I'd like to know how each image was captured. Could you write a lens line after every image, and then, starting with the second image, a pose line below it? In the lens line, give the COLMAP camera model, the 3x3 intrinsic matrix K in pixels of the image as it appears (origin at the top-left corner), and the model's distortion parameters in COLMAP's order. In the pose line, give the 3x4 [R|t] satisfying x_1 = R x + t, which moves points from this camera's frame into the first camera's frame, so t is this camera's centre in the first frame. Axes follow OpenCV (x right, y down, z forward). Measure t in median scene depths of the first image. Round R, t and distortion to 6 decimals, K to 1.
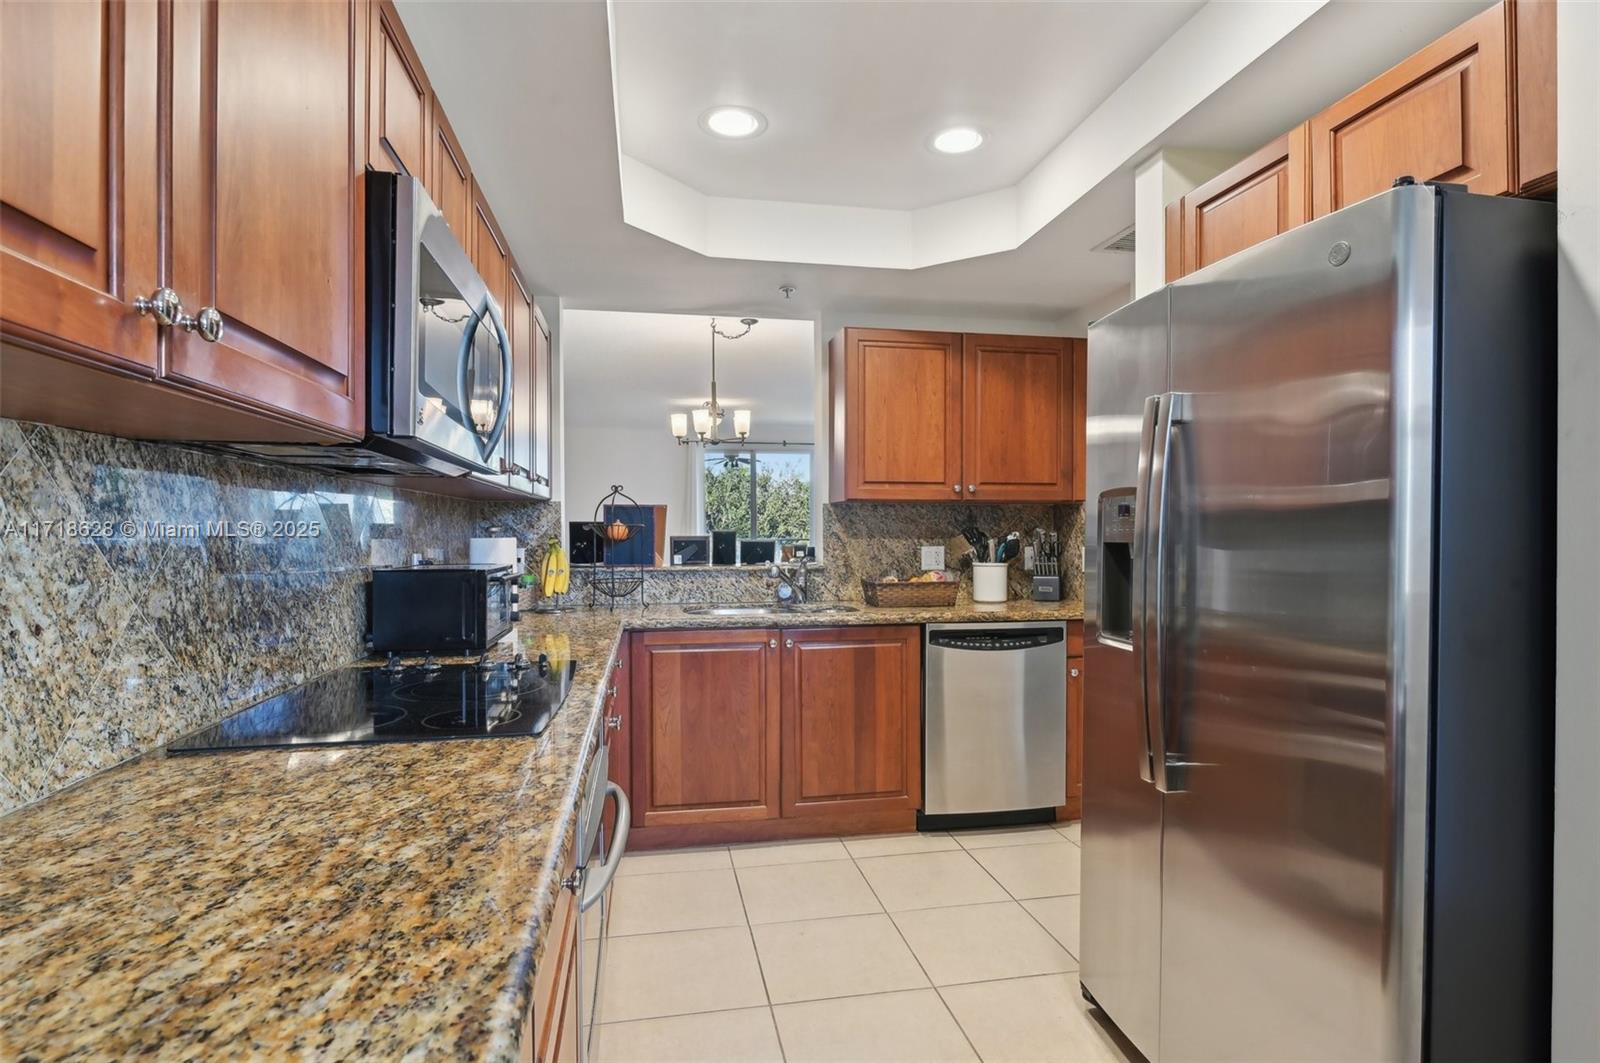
lens RADIAL K [[834.8, 0, 804.9], [0, 834.8, 535.7], [0, 0, 1]] dist [-0.001047, -0.000013]
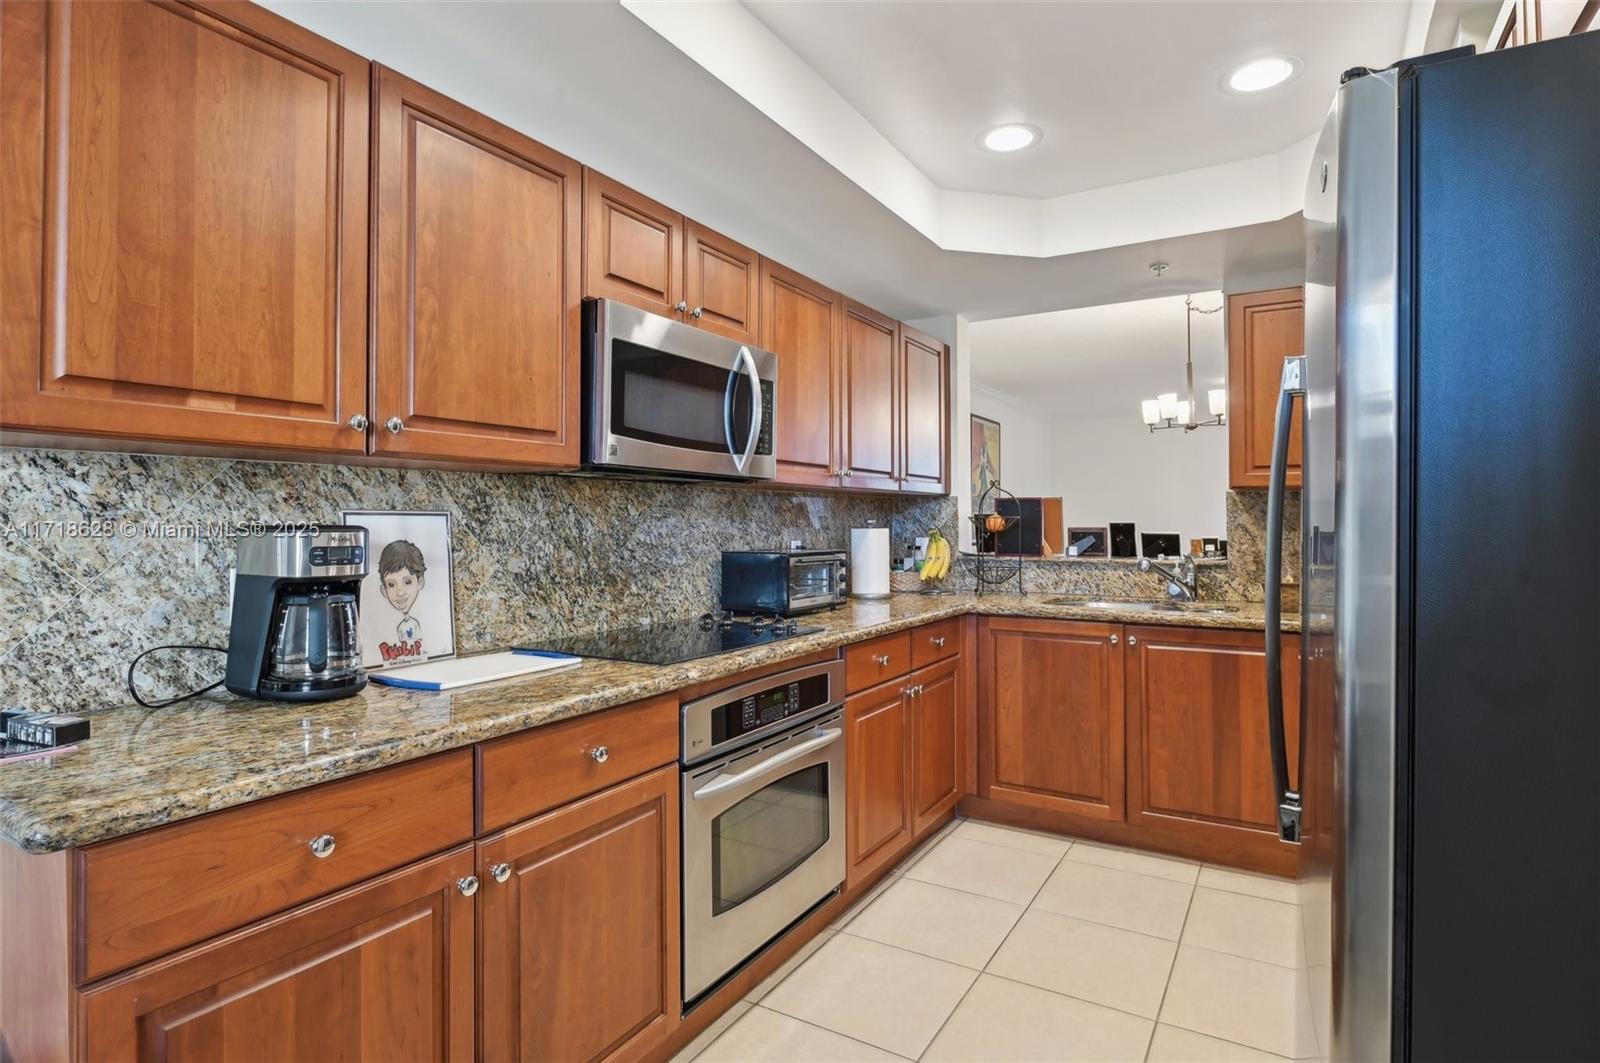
lens RADIAL K [[834.2, 0, 799.9], [0, 834.2, 508.4], [0, 0, 1]] dist [0.001141, 0.000639]
pose [[0.743593, -0.011419, -0.668535, 0.342832], [-0.002904, 0.999790, -0.020308, -0.001725], [0.668627, 0.017042, 0.743403, 0.033596]]
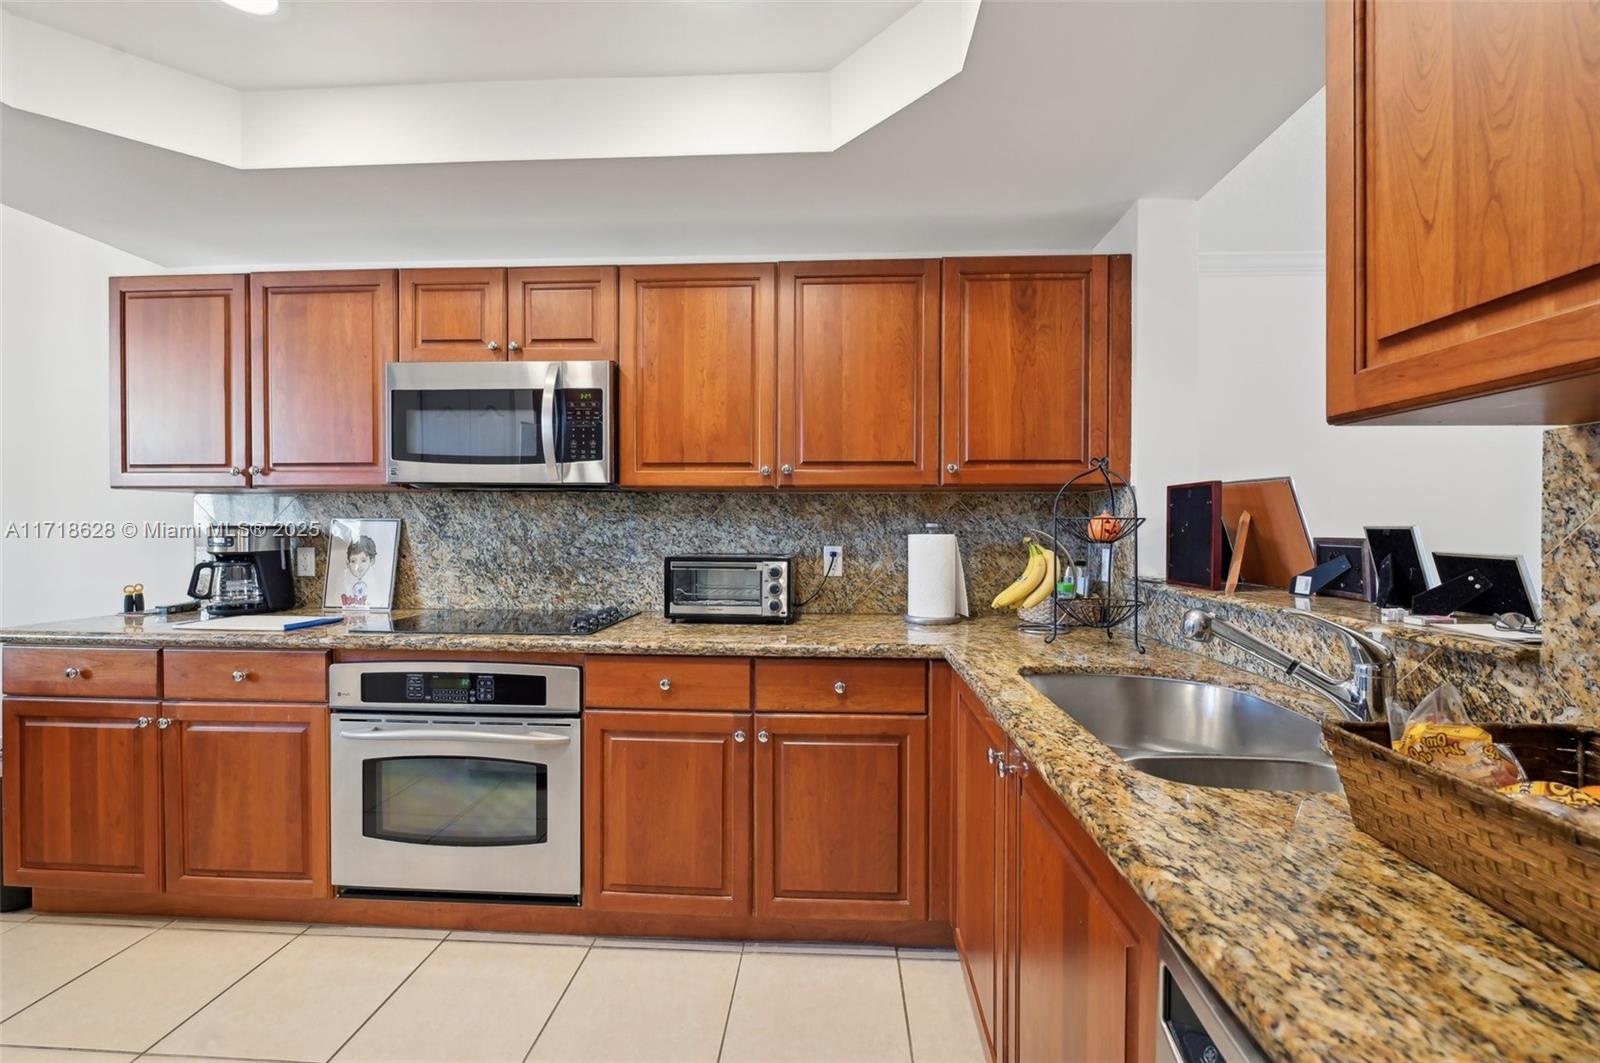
lens RADIAL K [[642.8, 0, 803.2], [0, 642.8, 531.6], [0, 0, 1]] dist [-0.006834, -0.000001]
pose [[-0.243738, 0.007506, -0.969812, 0.358233], [-0.006693, 0.999933, 0.009422, -0.005608], [0.969818, 0.008787, -0.243672, 0.993274]]
